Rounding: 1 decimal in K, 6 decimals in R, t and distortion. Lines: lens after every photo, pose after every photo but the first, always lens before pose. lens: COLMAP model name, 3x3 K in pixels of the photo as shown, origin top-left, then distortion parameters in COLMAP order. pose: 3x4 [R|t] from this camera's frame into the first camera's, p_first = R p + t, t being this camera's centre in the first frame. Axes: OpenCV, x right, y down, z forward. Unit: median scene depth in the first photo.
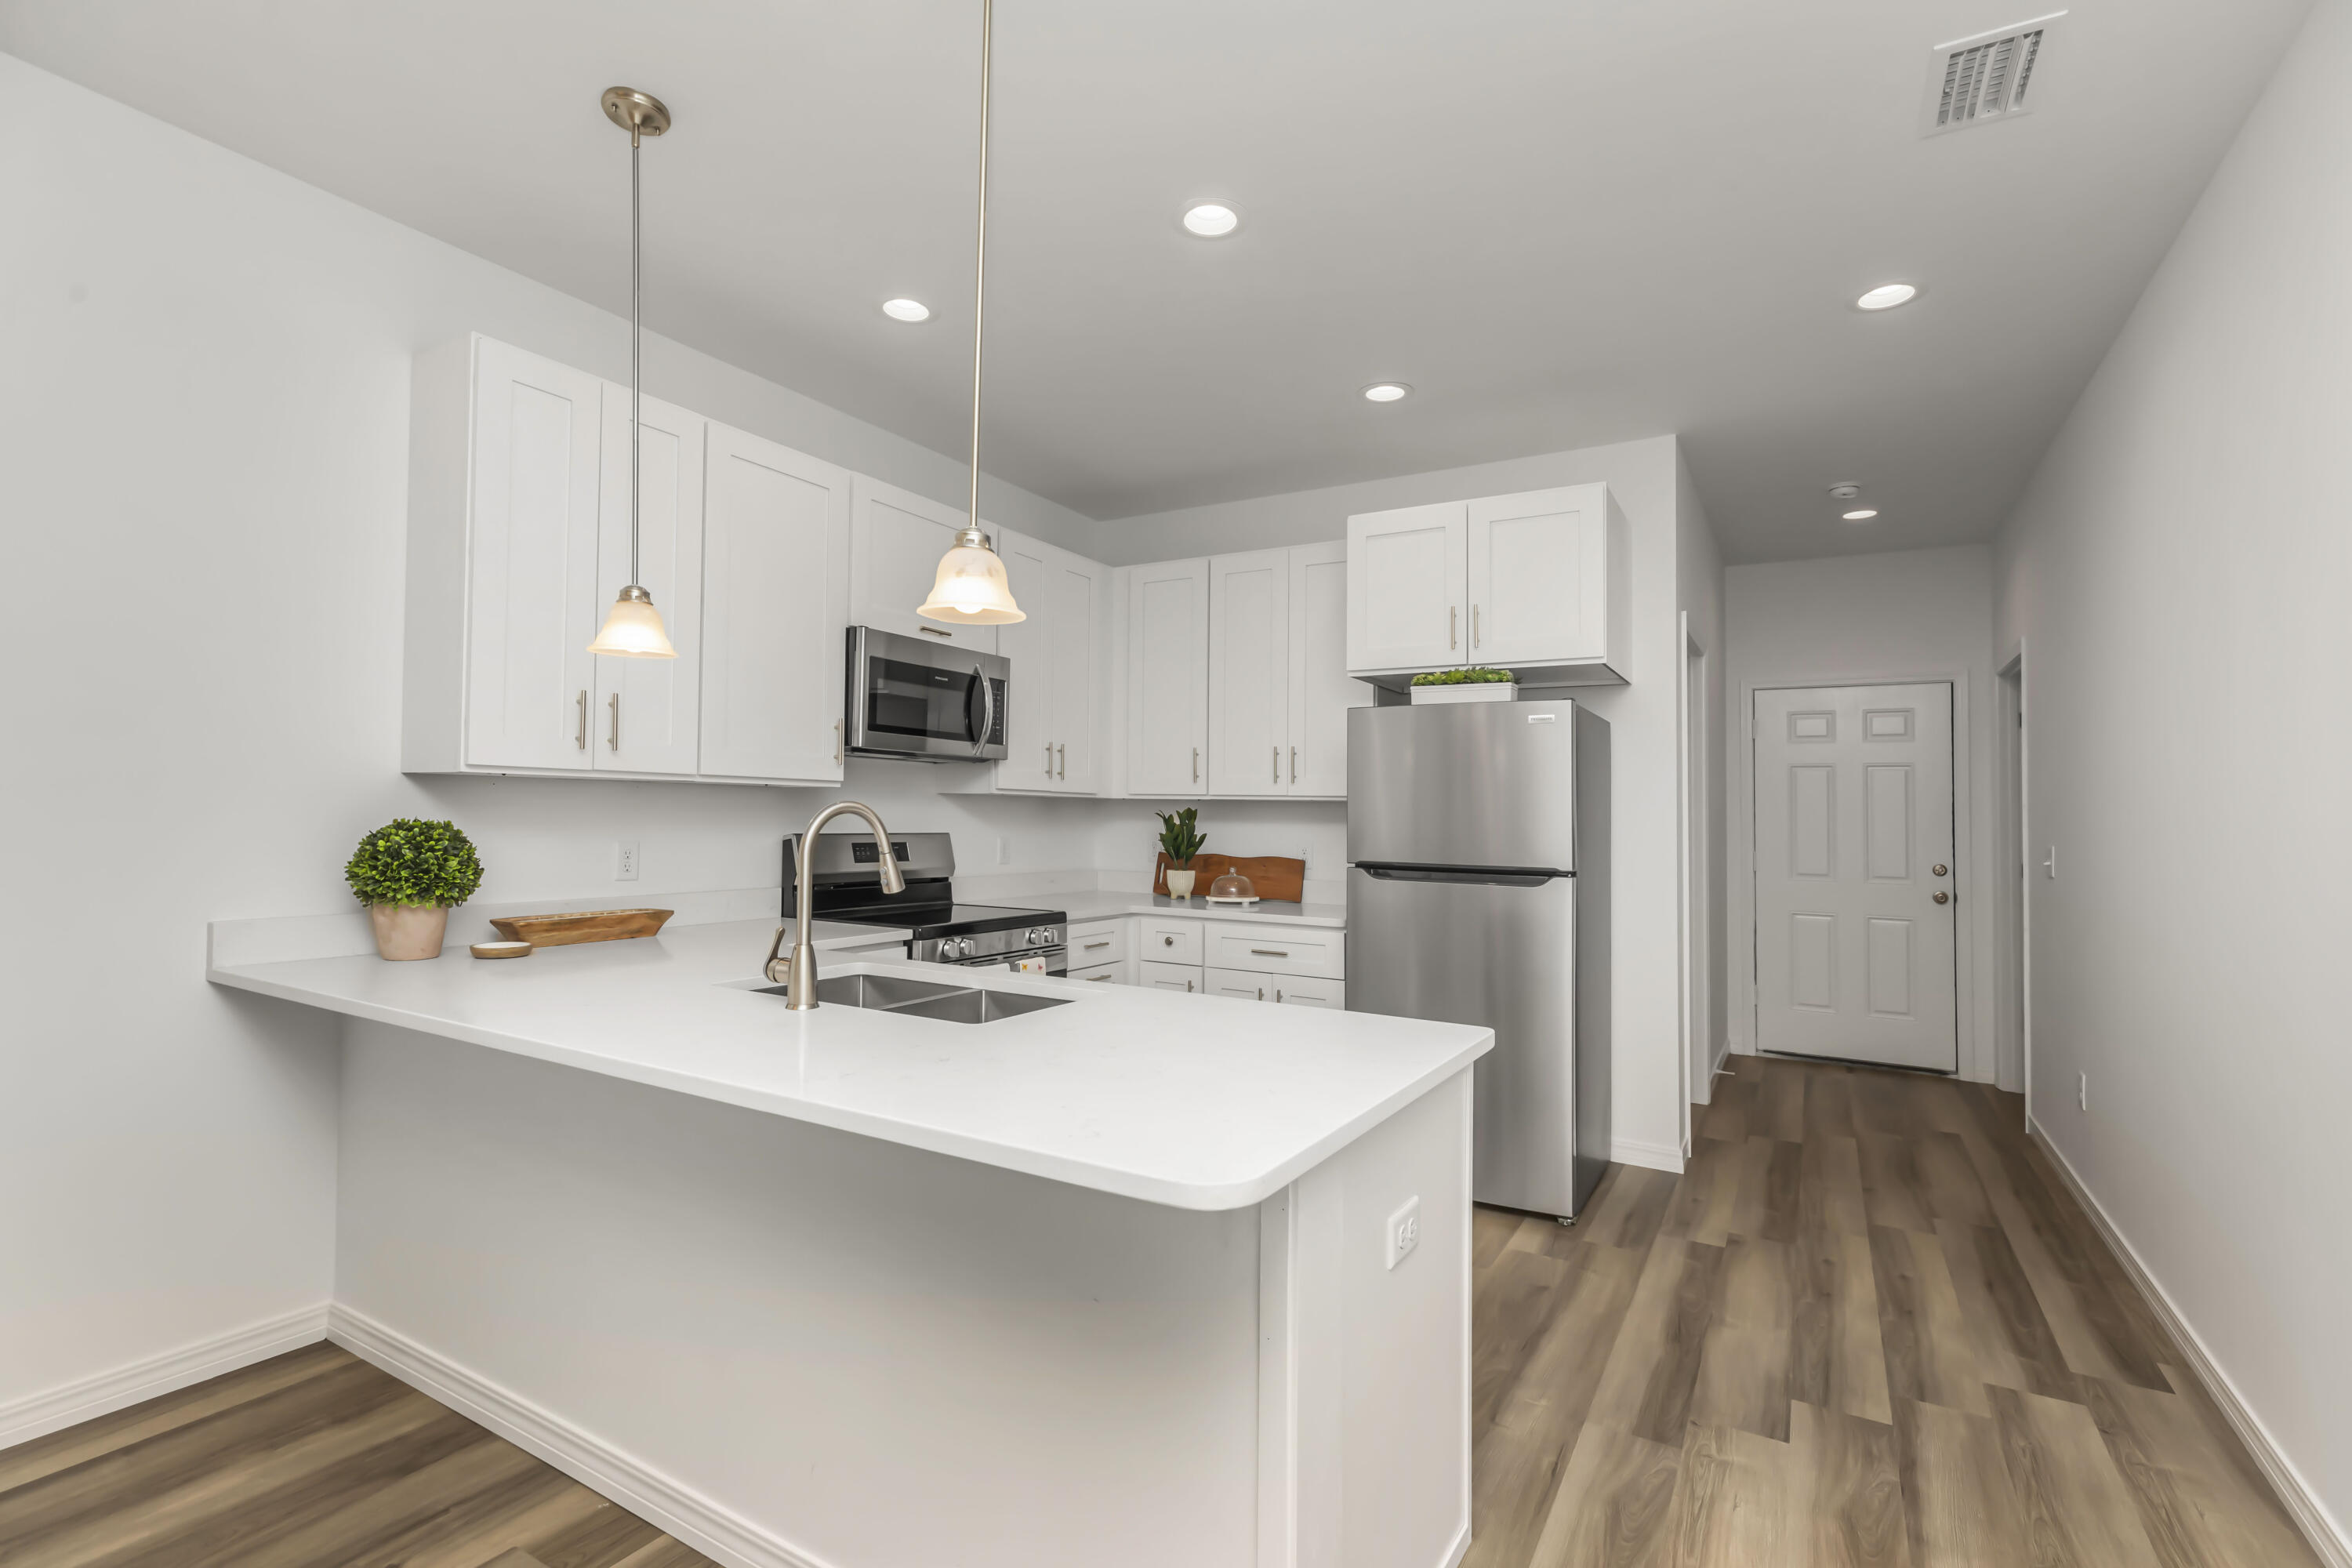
lens RADIAL K [[1071.5, 0, 1176.0], [0, 1071.5, 784.0], [0, 0, 1]] dist [-0.002979, -0.000344]
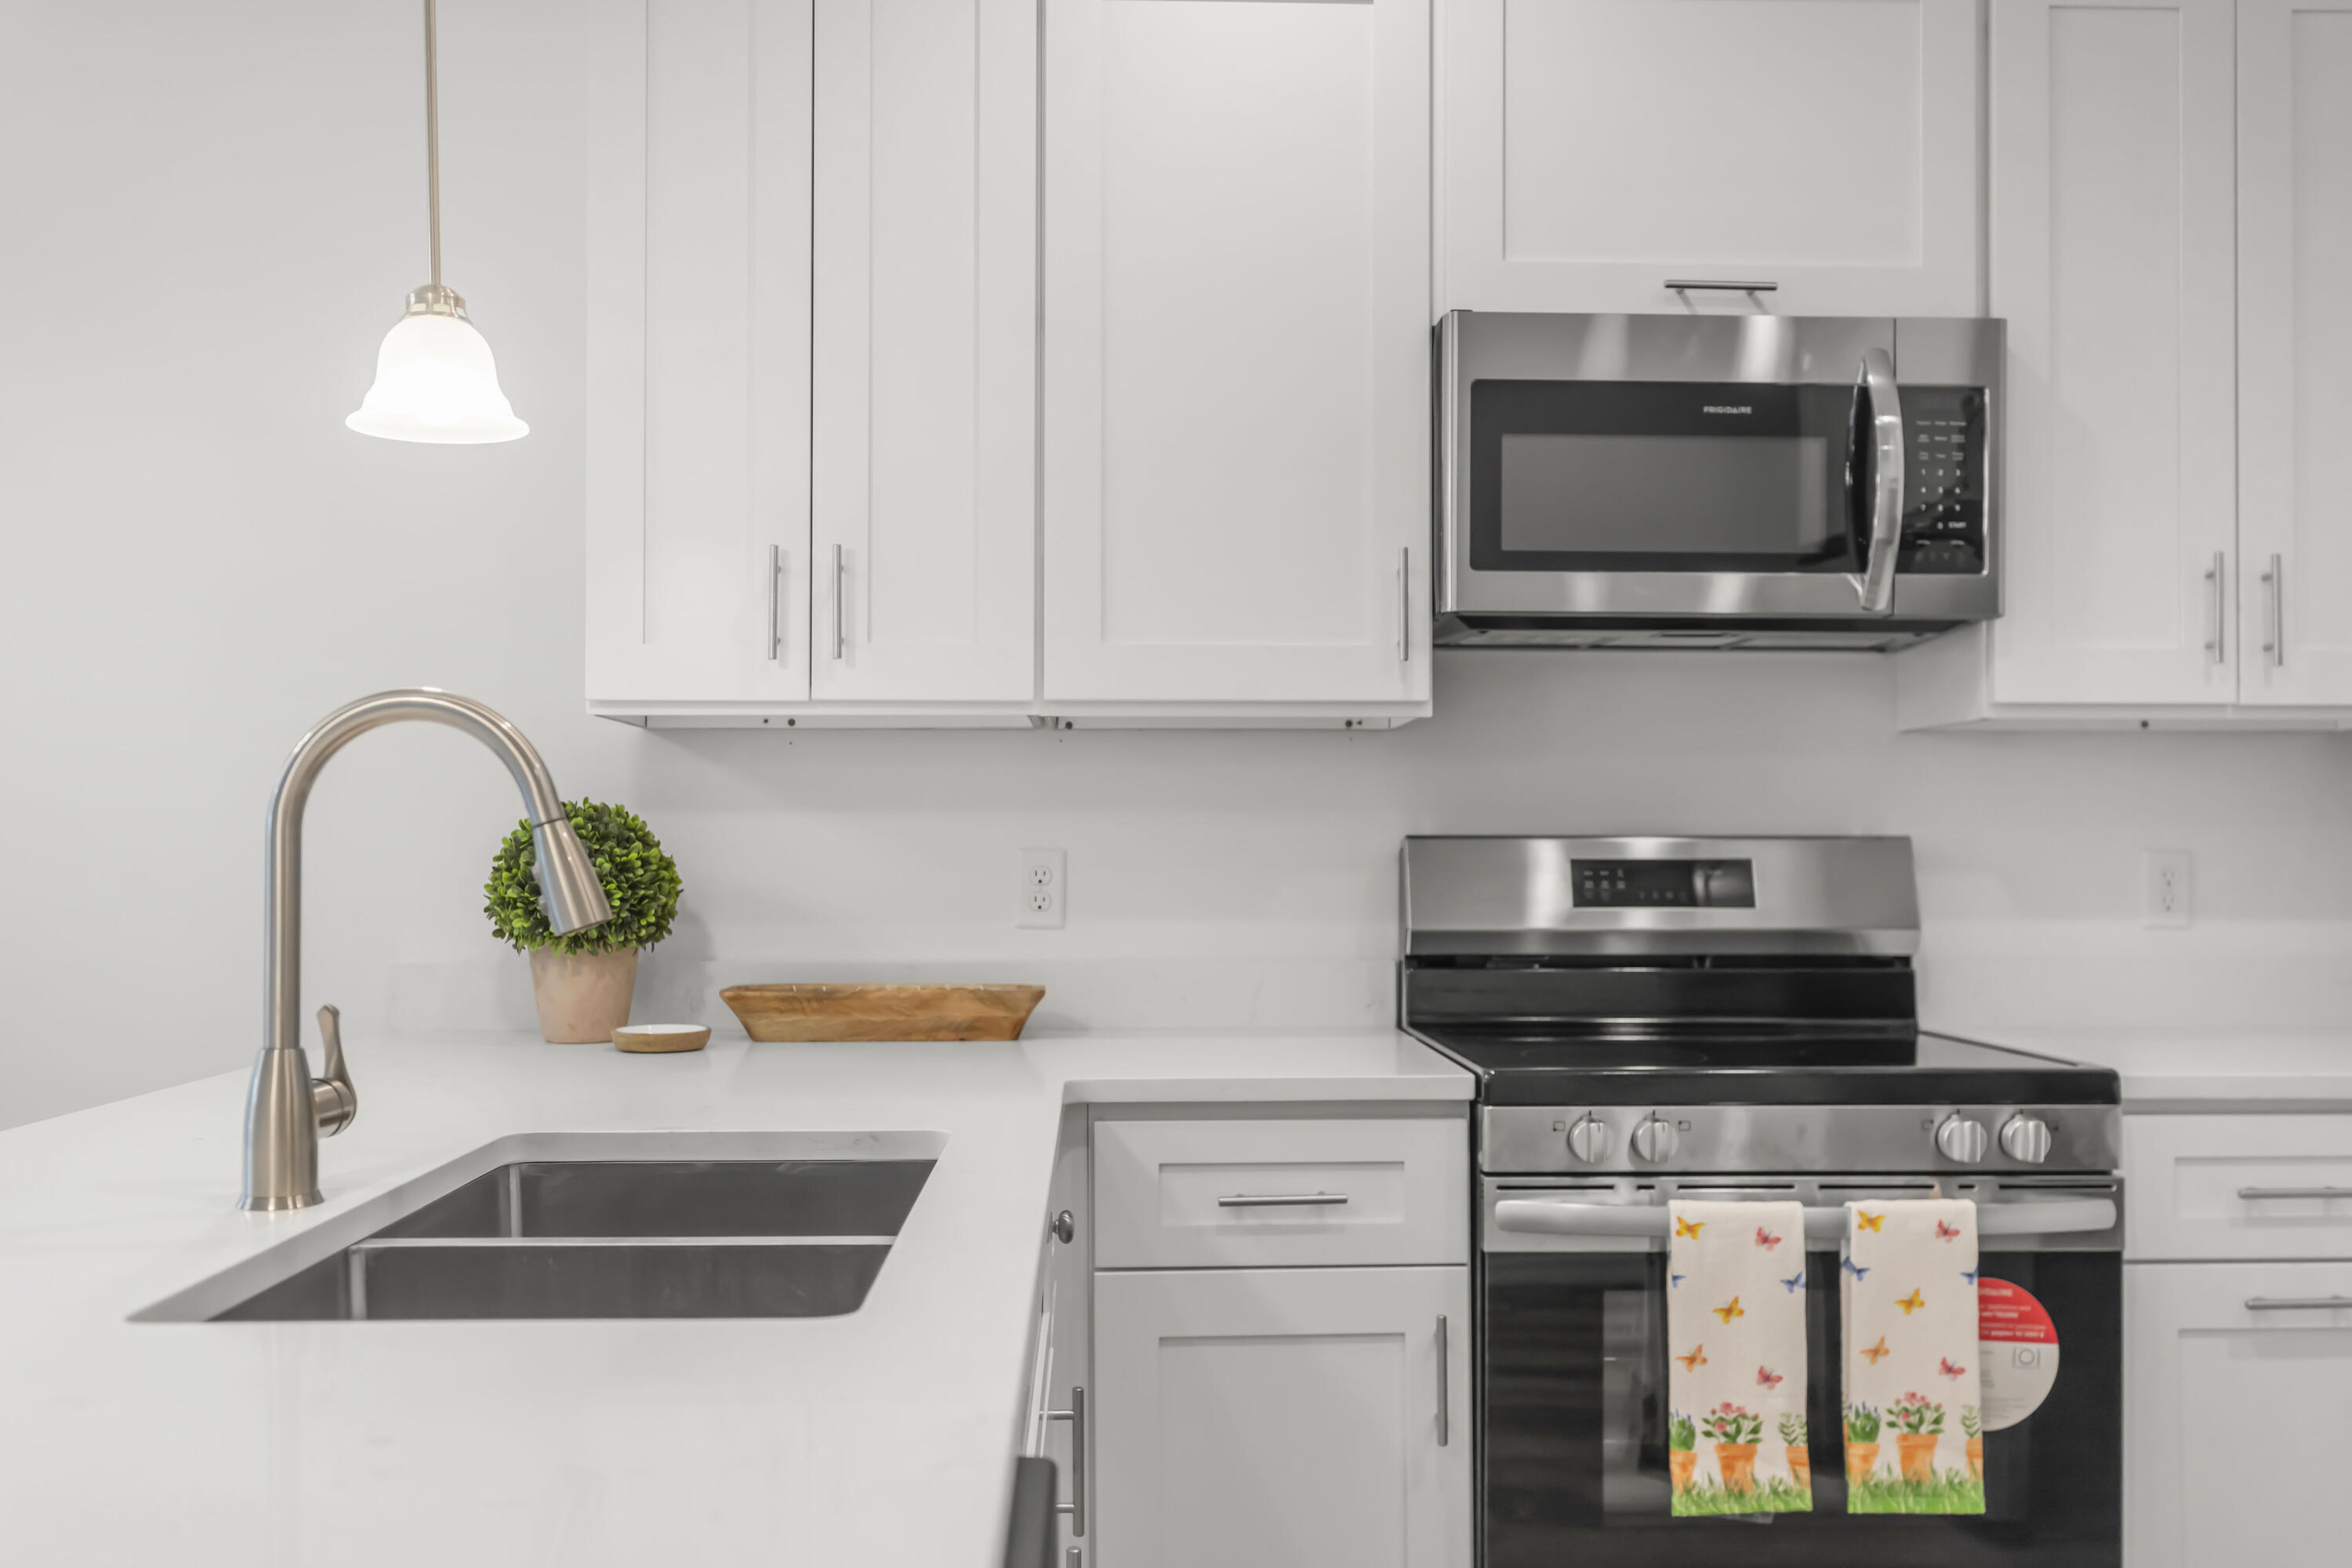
lens RADIAL K [[1948.8, 0, 1145.2], [0, 1948.8, 822.0], [0, 0, 1]] dist [-0.002063, -0.003757]
pose [[0.542242, -0.027940, -0.839757, 0.210954], [0.032994, 0.999384, -0.011946, 0.040346], [0.839574, -0.021229, 0.542830, 0.416653]]
